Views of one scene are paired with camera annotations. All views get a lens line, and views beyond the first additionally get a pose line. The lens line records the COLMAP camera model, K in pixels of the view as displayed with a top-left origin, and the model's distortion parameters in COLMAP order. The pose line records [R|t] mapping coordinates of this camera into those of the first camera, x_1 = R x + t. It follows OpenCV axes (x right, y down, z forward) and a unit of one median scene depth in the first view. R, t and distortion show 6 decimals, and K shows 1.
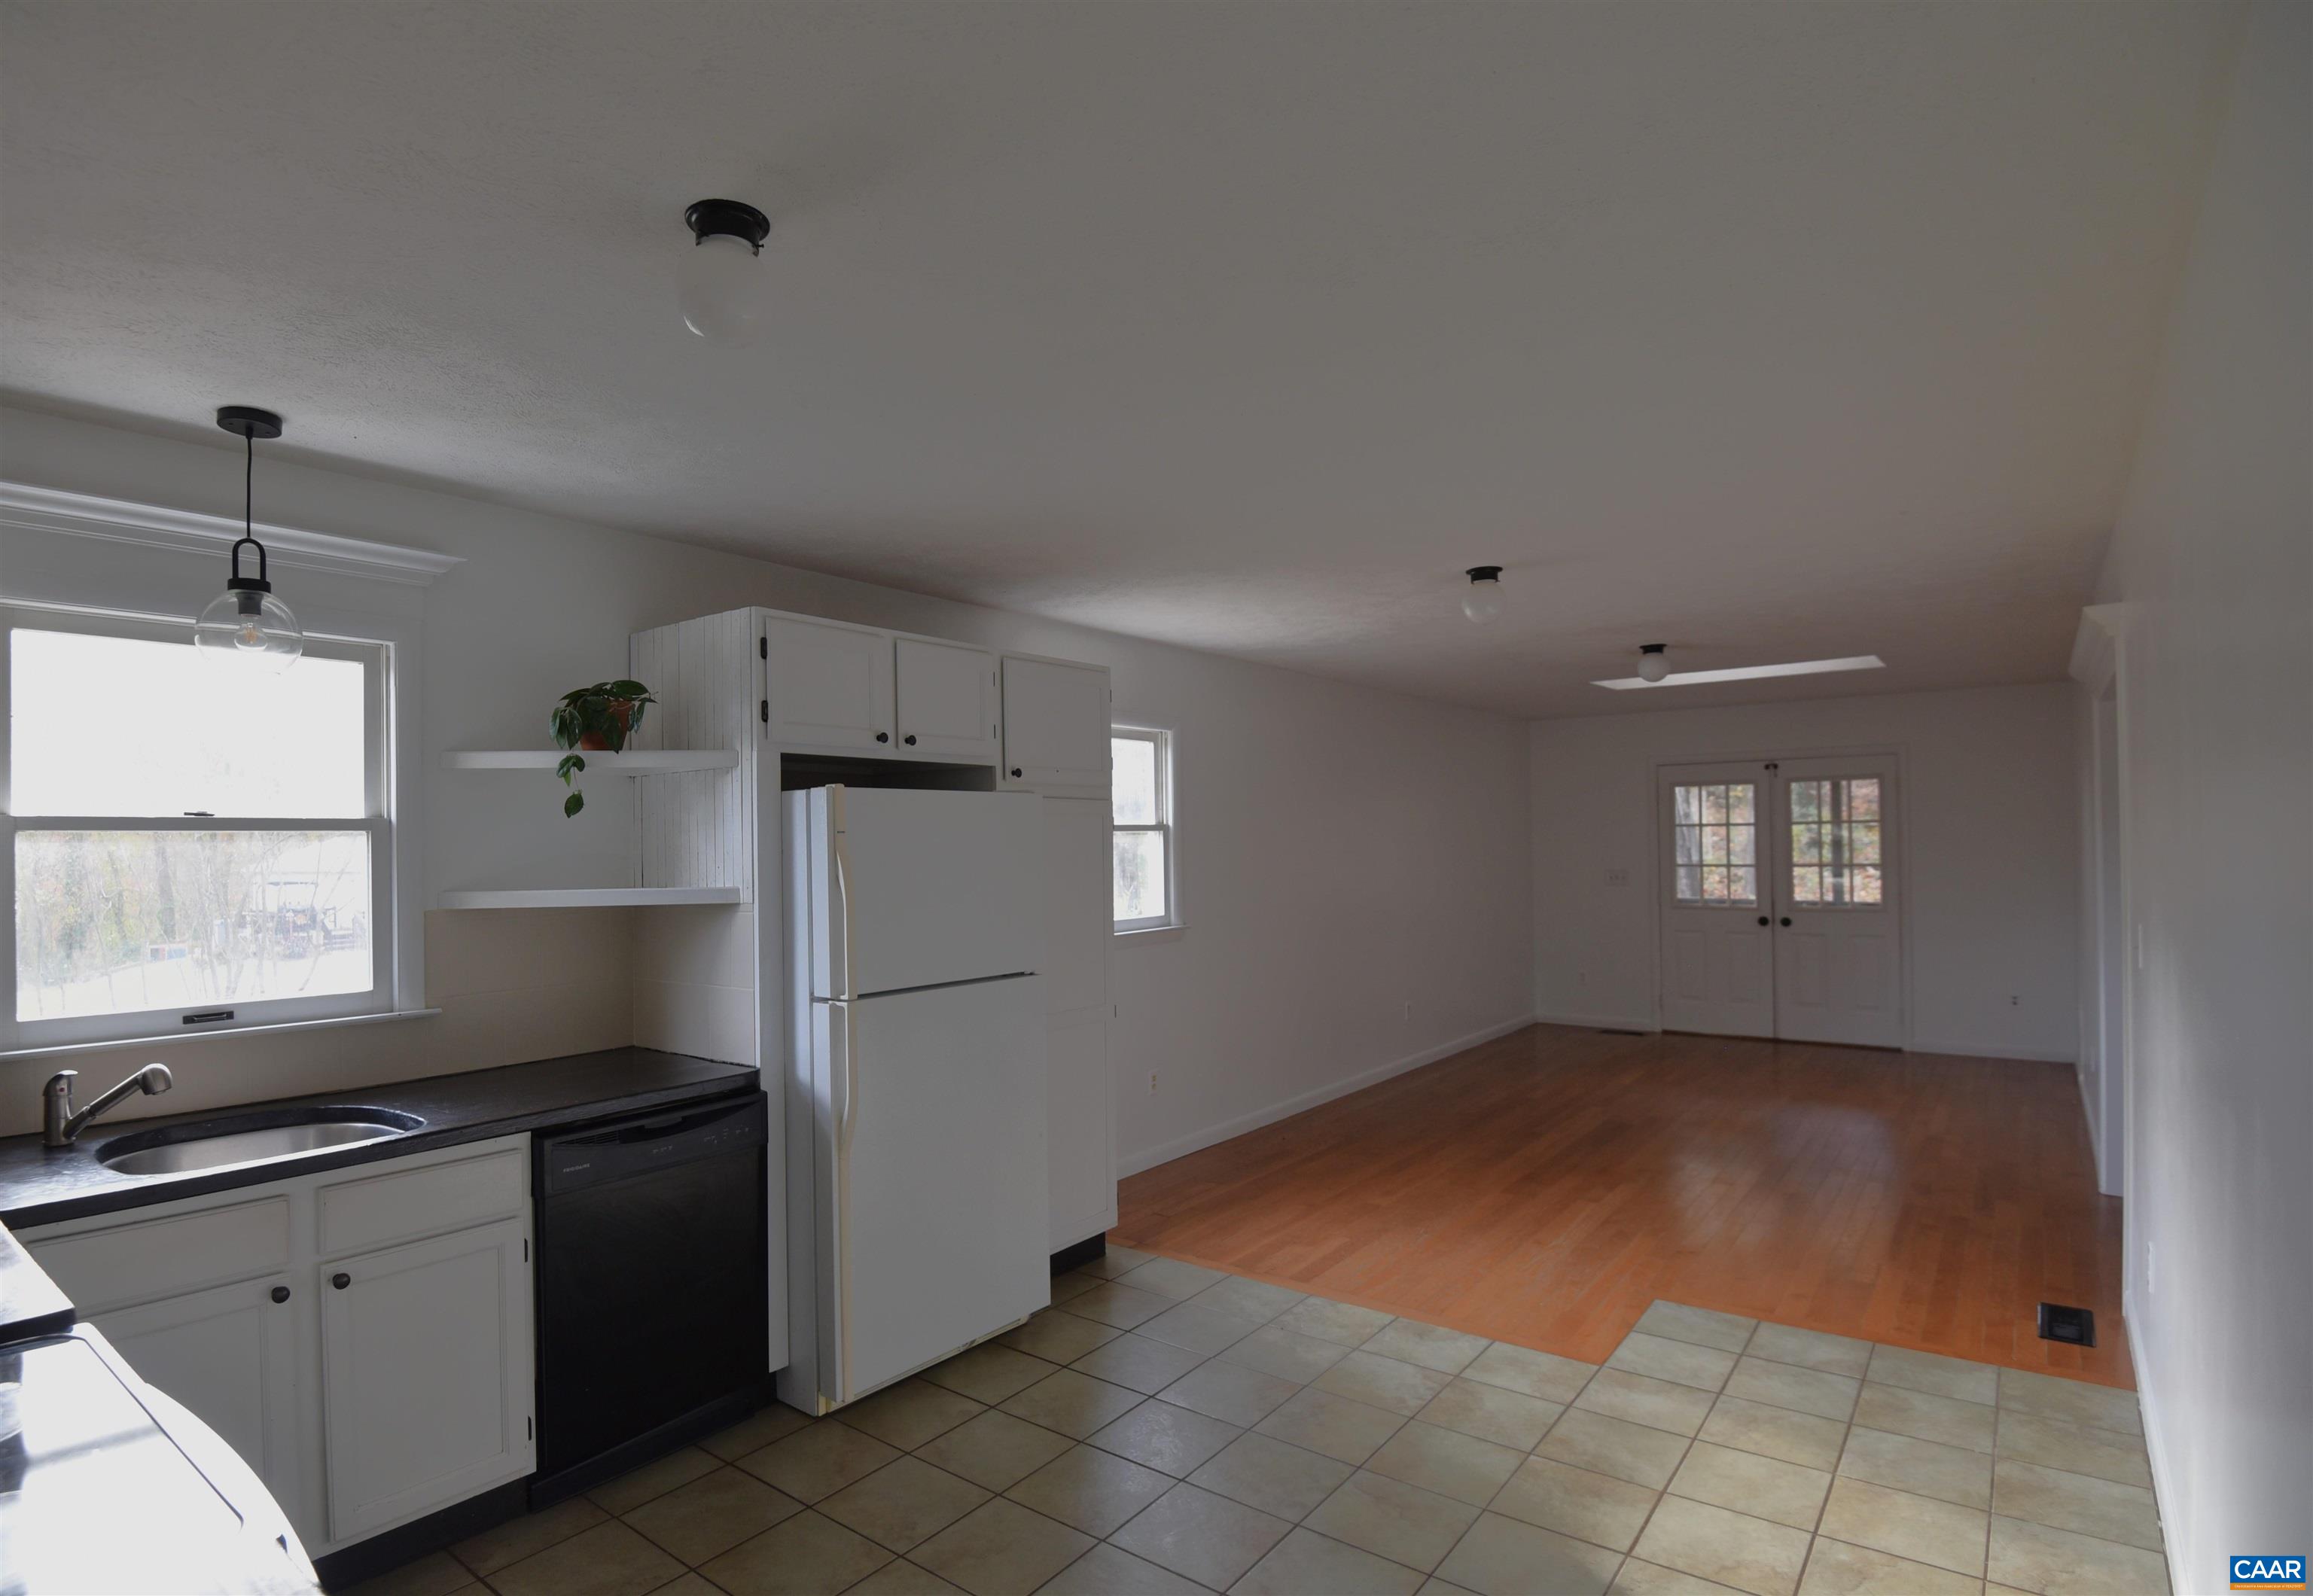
lens RADIAL K [[1173.4, 0, 1098.2], [0, 1173.4, 815.5], [0, 0, 1]] dist [-0.000991, -0.021798]
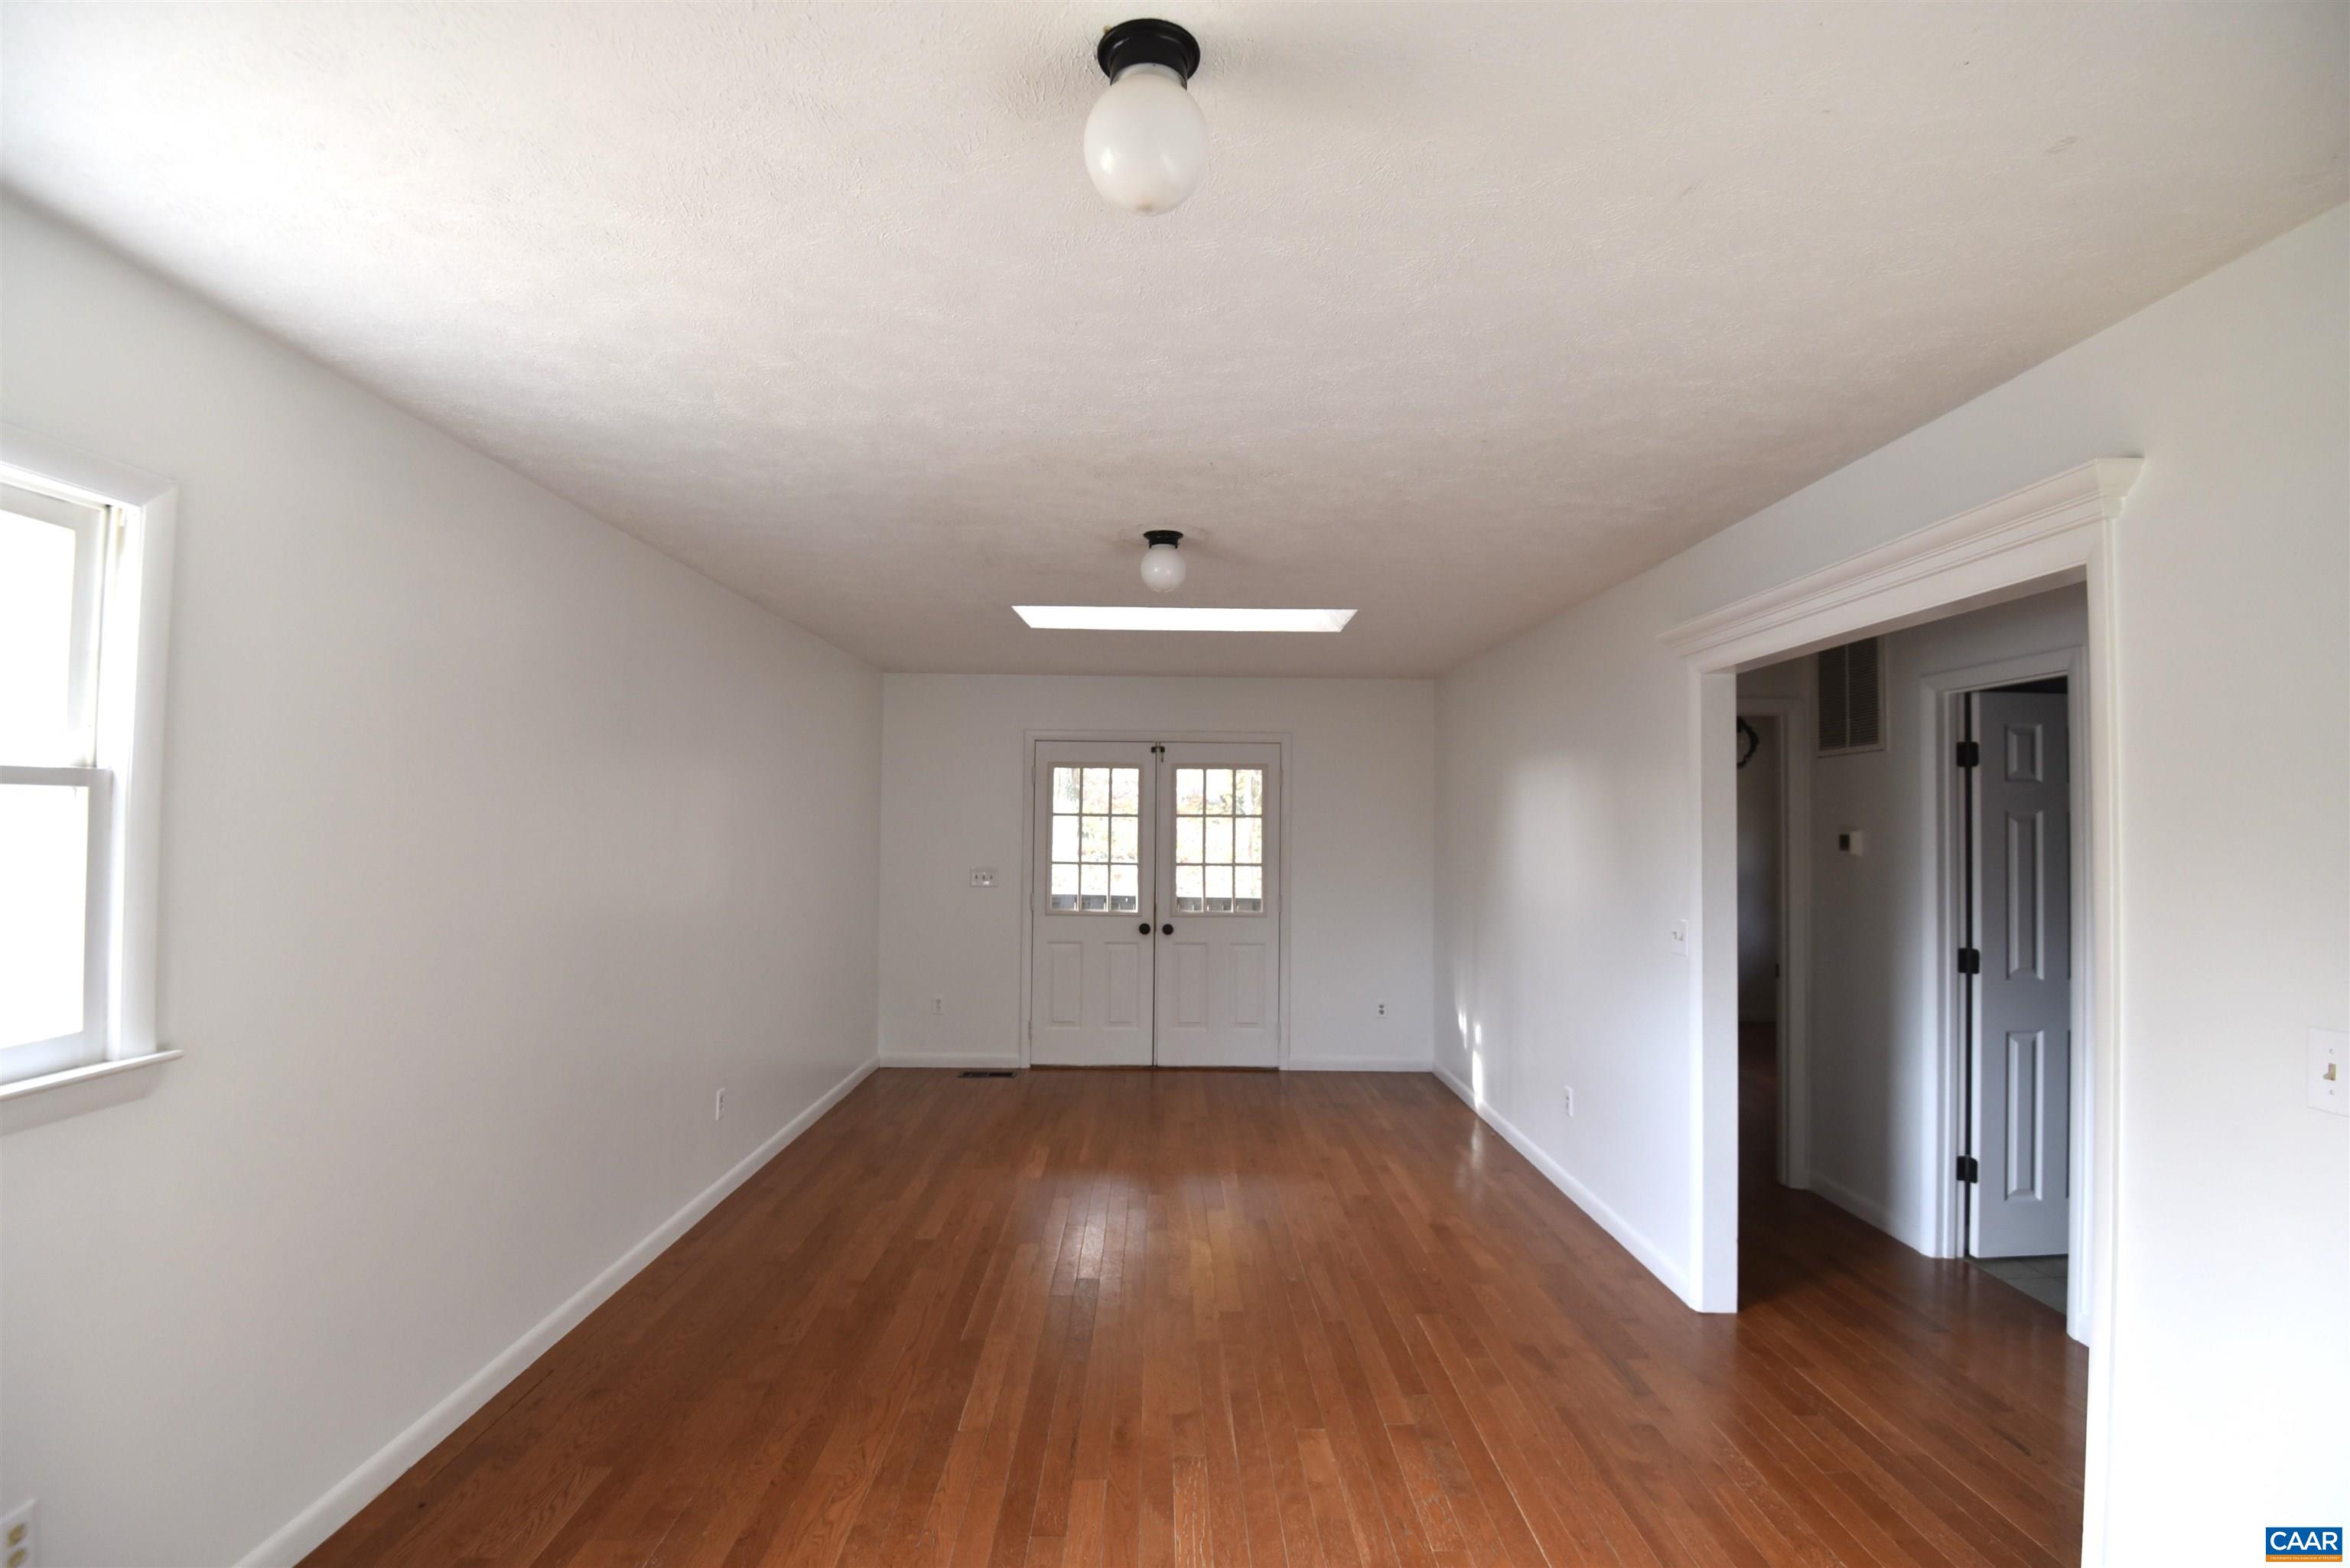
lens RADIAL K [[1121.0, 0, 1170.2], [0, 1121.0, 796.0], [0, 0, 1]] dist [0.000150, -0.052137]
pose [[0.779659, 0.038460, 0.625022, 0.073058], [-0.036629, 0.999204, -0.015793, 0.005845], [-0.625131, -0.010581, 0.780448, 0.382398]]
